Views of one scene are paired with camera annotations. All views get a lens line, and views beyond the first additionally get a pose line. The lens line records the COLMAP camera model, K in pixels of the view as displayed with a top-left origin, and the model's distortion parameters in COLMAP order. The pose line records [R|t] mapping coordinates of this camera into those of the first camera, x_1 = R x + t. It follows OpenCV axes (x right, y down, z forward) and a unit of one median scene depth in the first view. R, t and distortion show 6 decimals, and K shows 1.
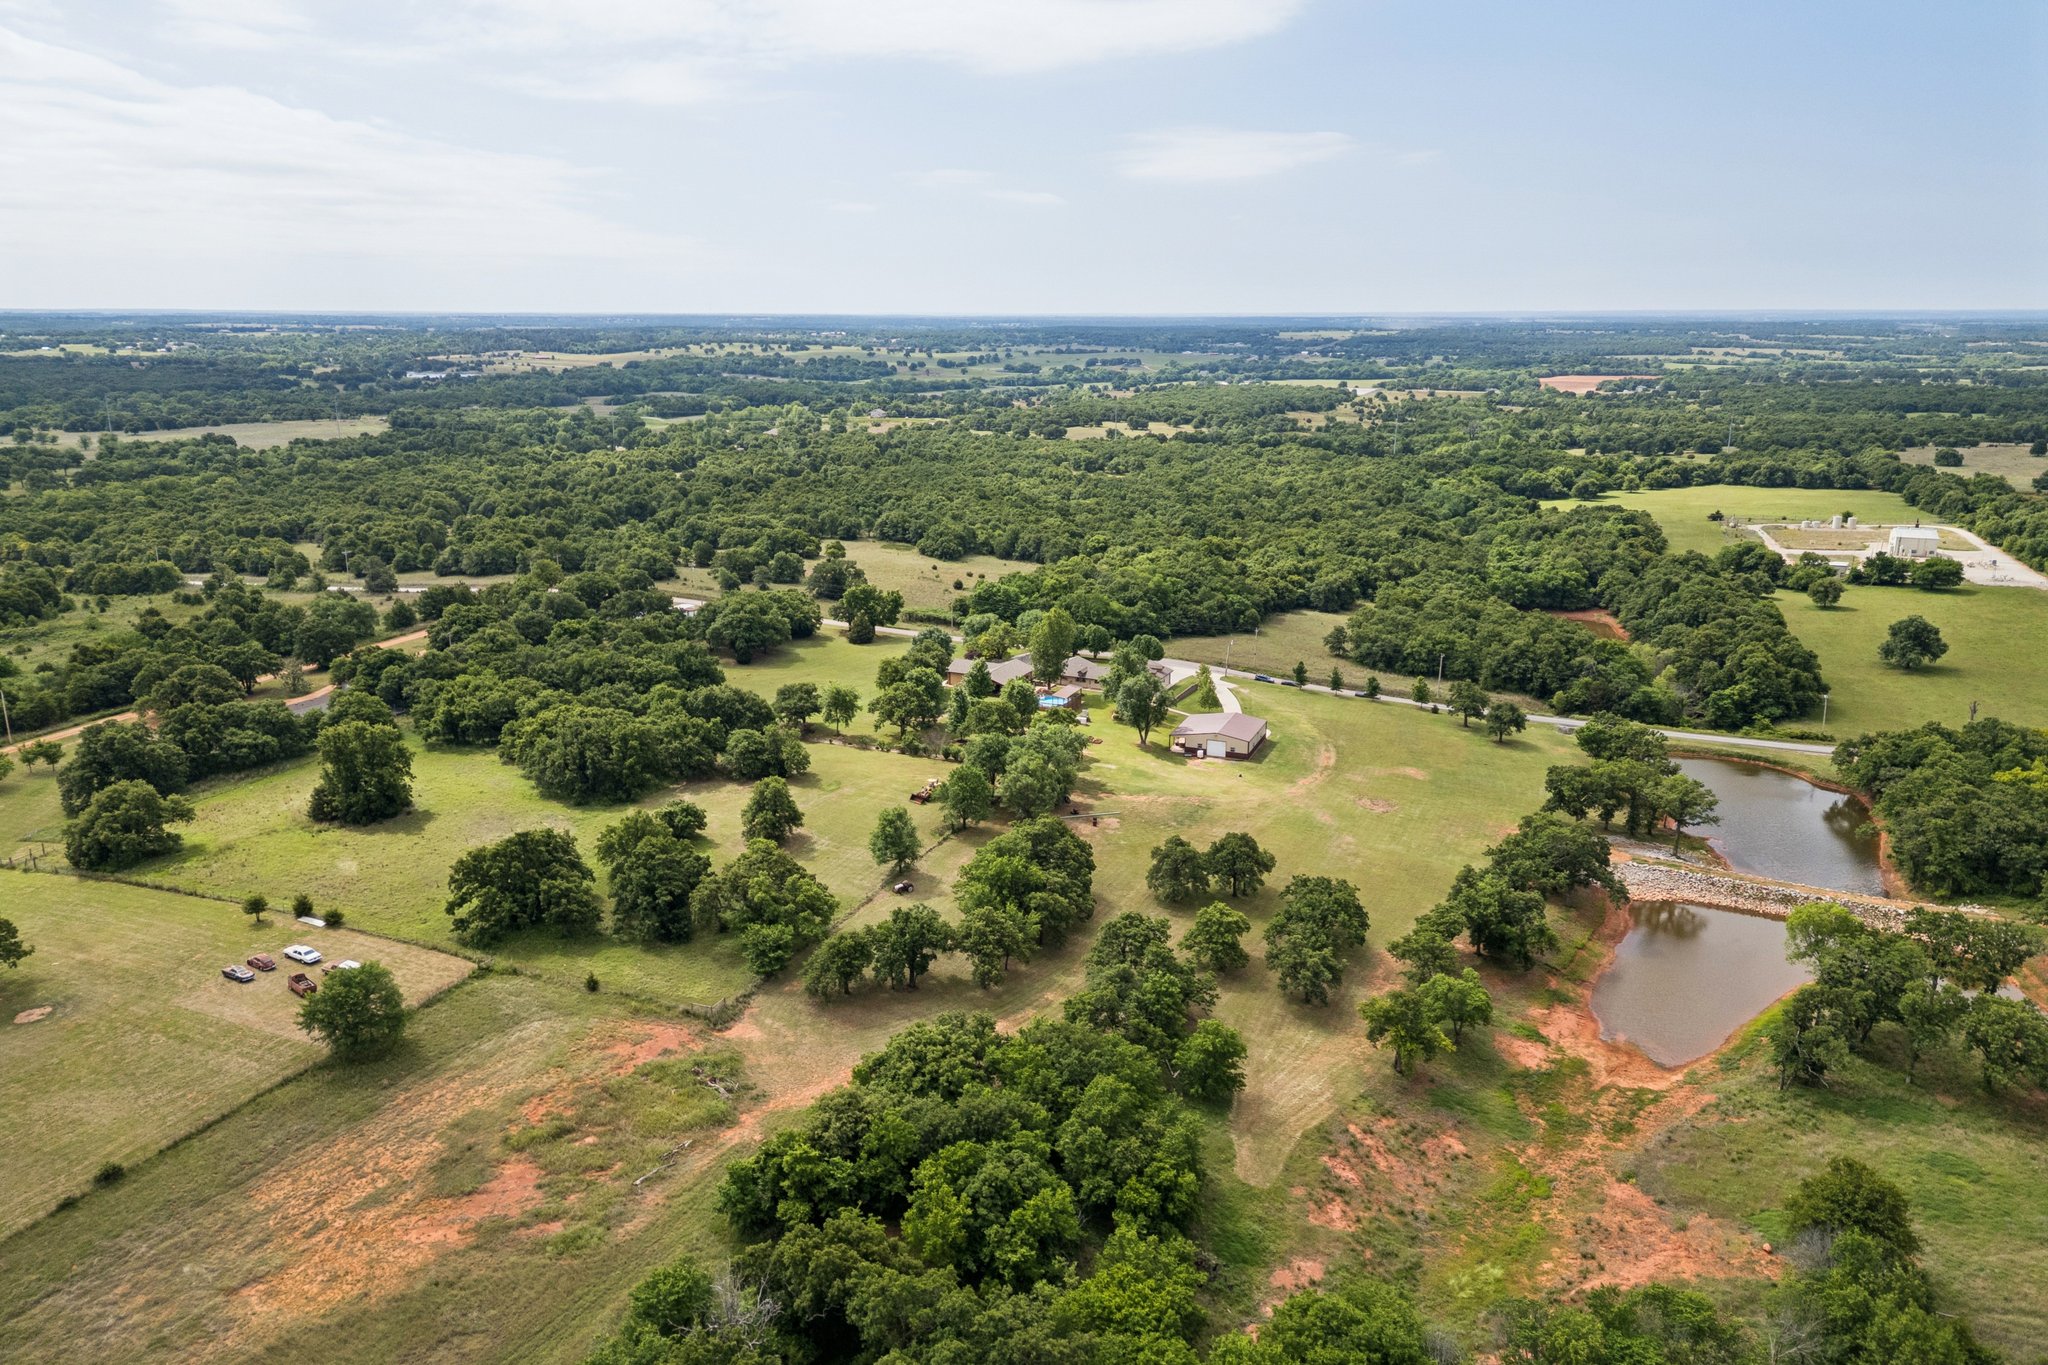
lens RADIAL K [[1426.1, 0, 1023.7], [0, 1426.1, 677.6], [0, 0, 1]] dist [0.072382, -0.069271]
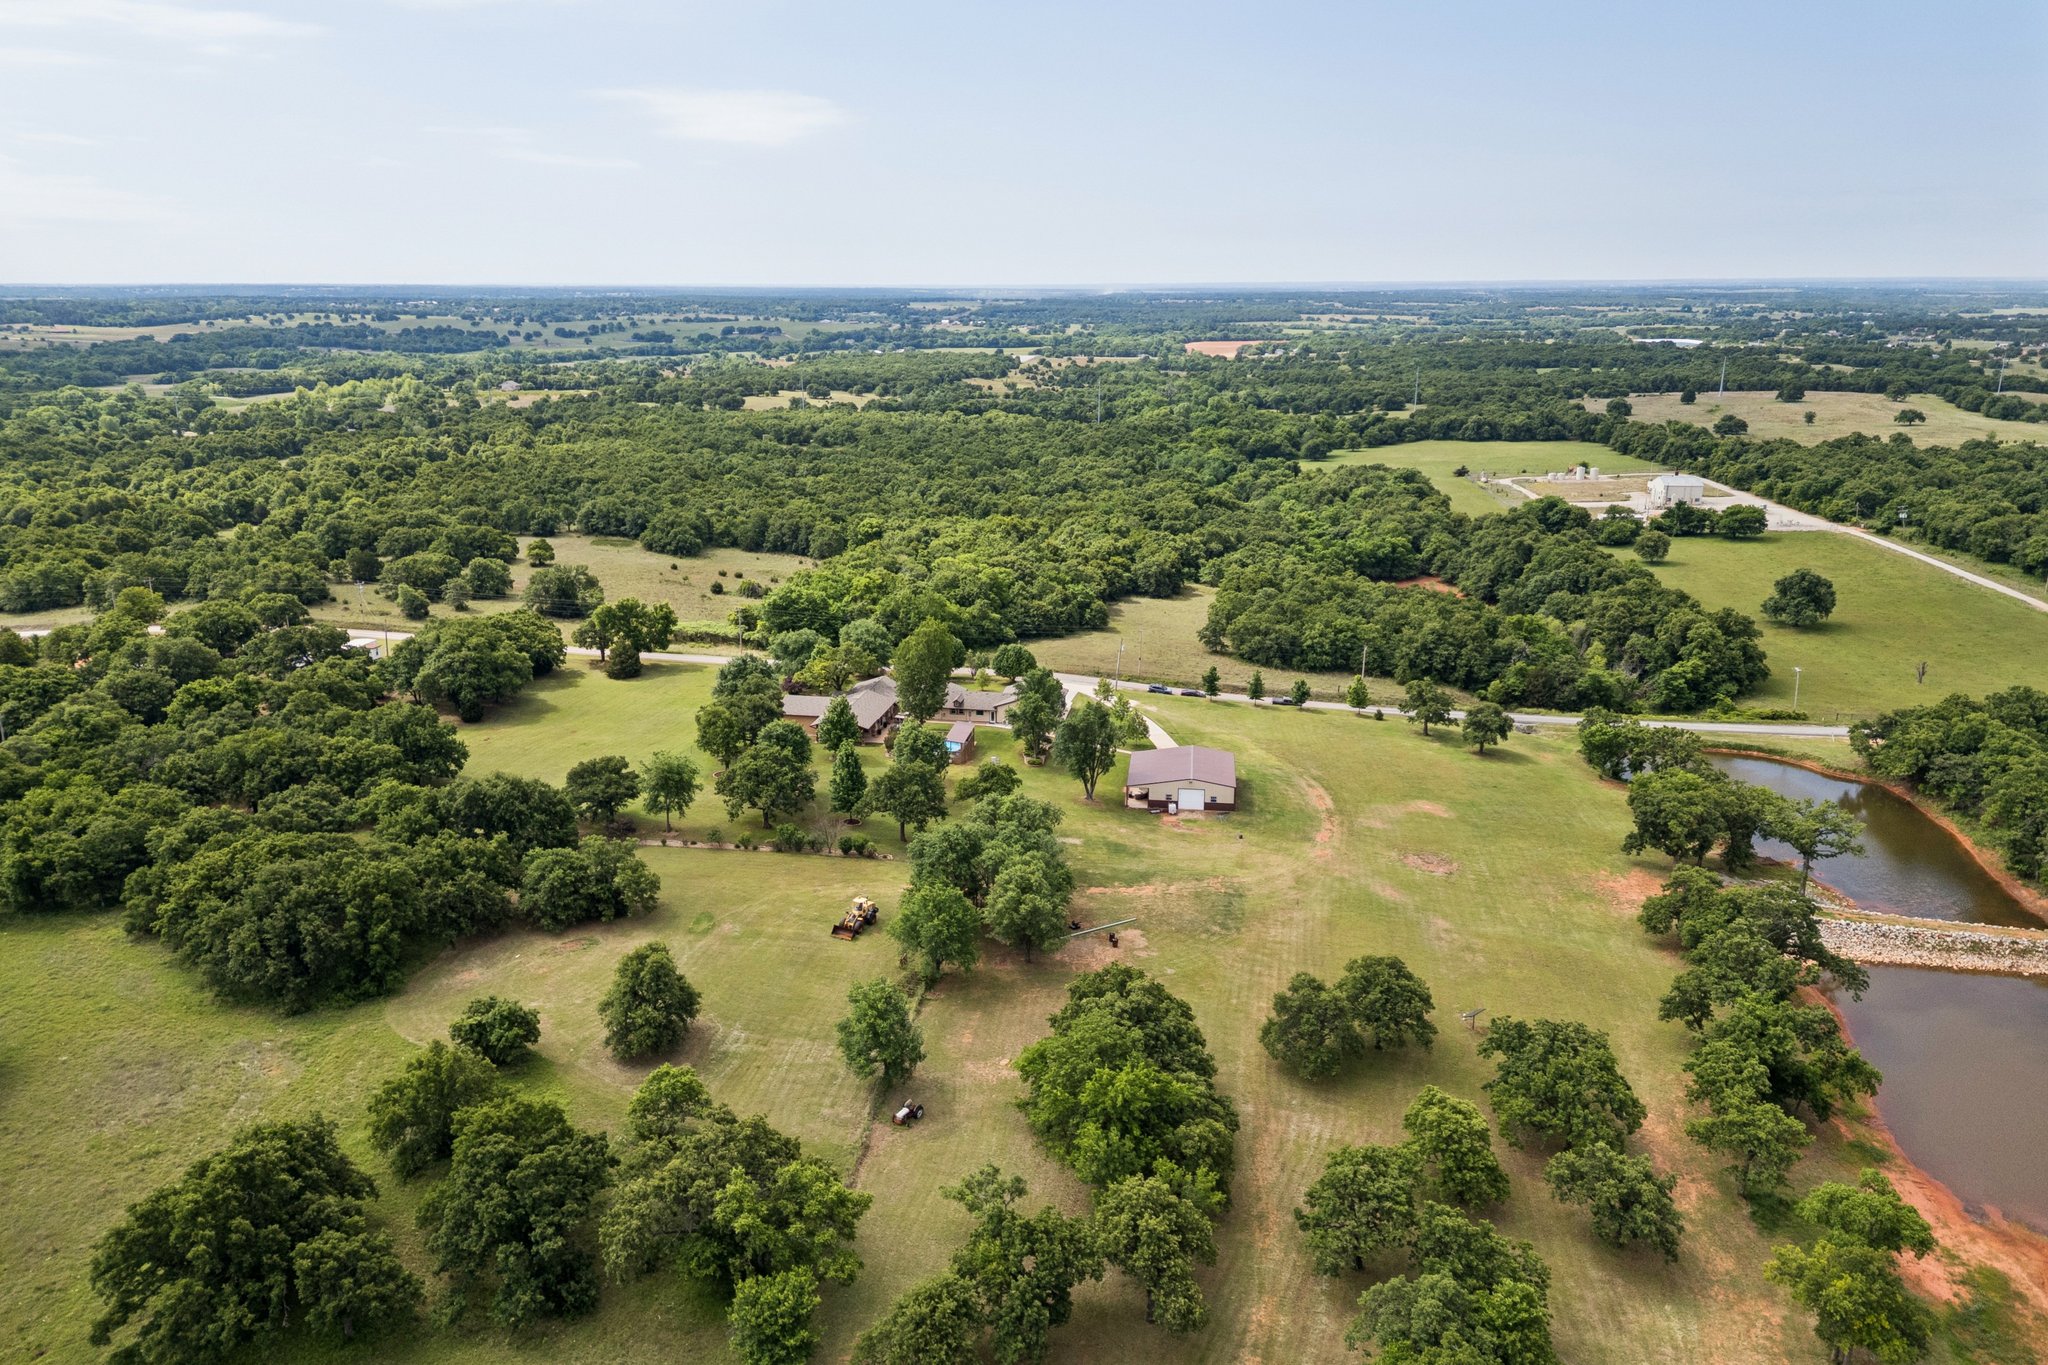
lens RADIAL K [[1426.1, 0, 1017.3], [0, 1426.1, 706.5], [0, 0, 1]] dist [0.072382, -0.069271]
pose [[0.967478, -0.074833, 0.241634, -0.105487], [0.065972, 0.996826, 0.044566, -0.031126], [-0.244202, -0.027175, 0.969344, 0.236742]]
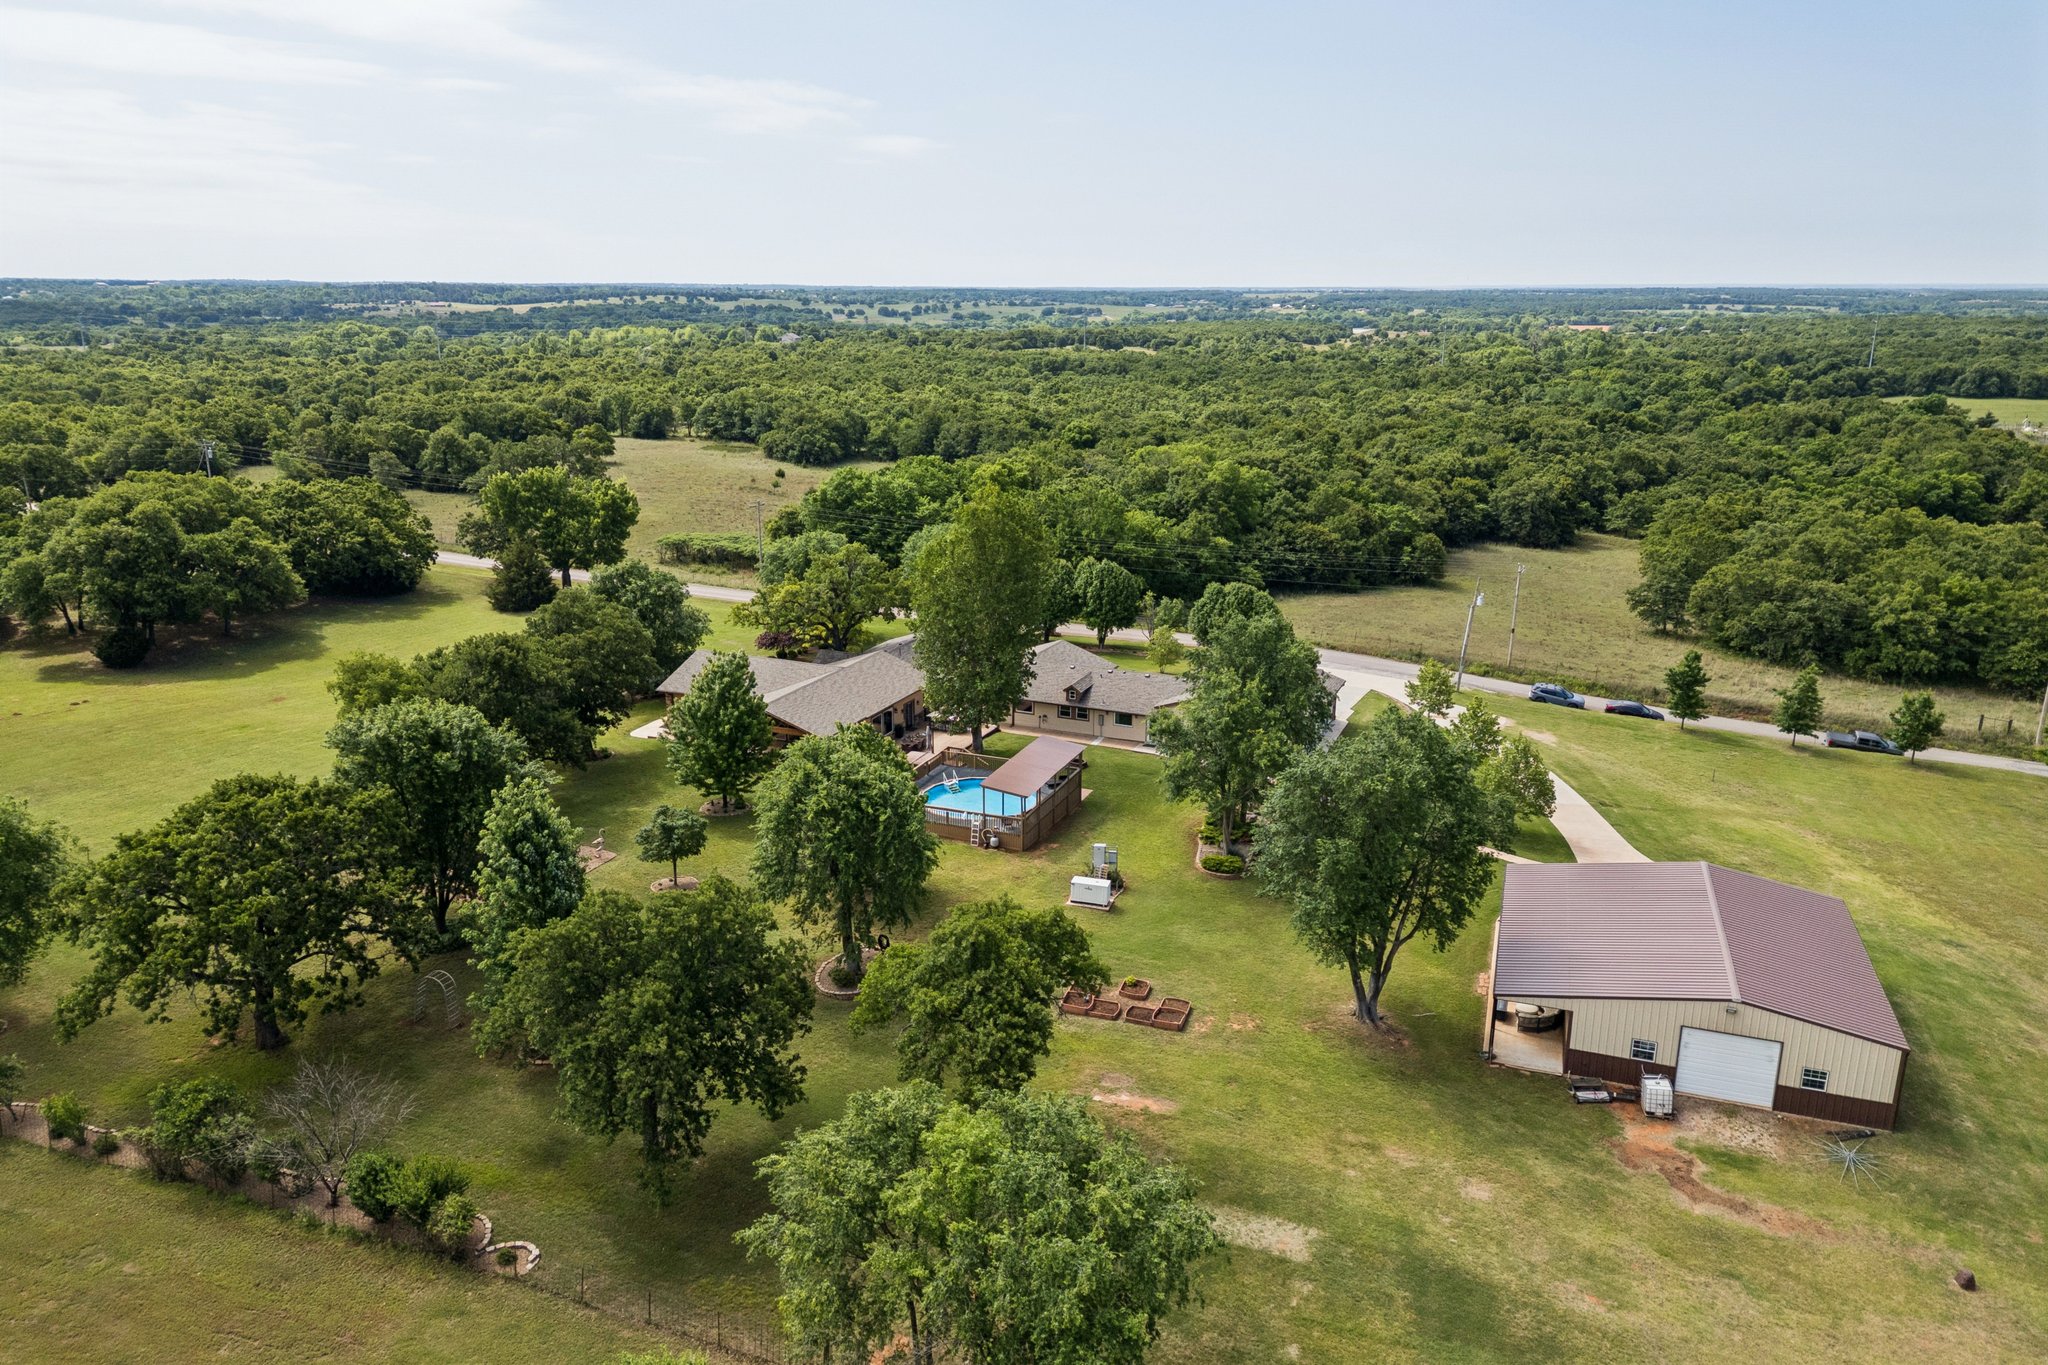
lens RADIAL K [[1426.1, 0, 1028.9], [0, 1426.1, 645.2], [0, 0, 1]] dist [0.072382, -0.069271]
pose [[0.999378, -0.006620, 0.034644, 0.017438], [0.006847, 0.999956, -0.006434, -0.011395], [-0.034600, 0.006667, 0.999379, 0.628219]]
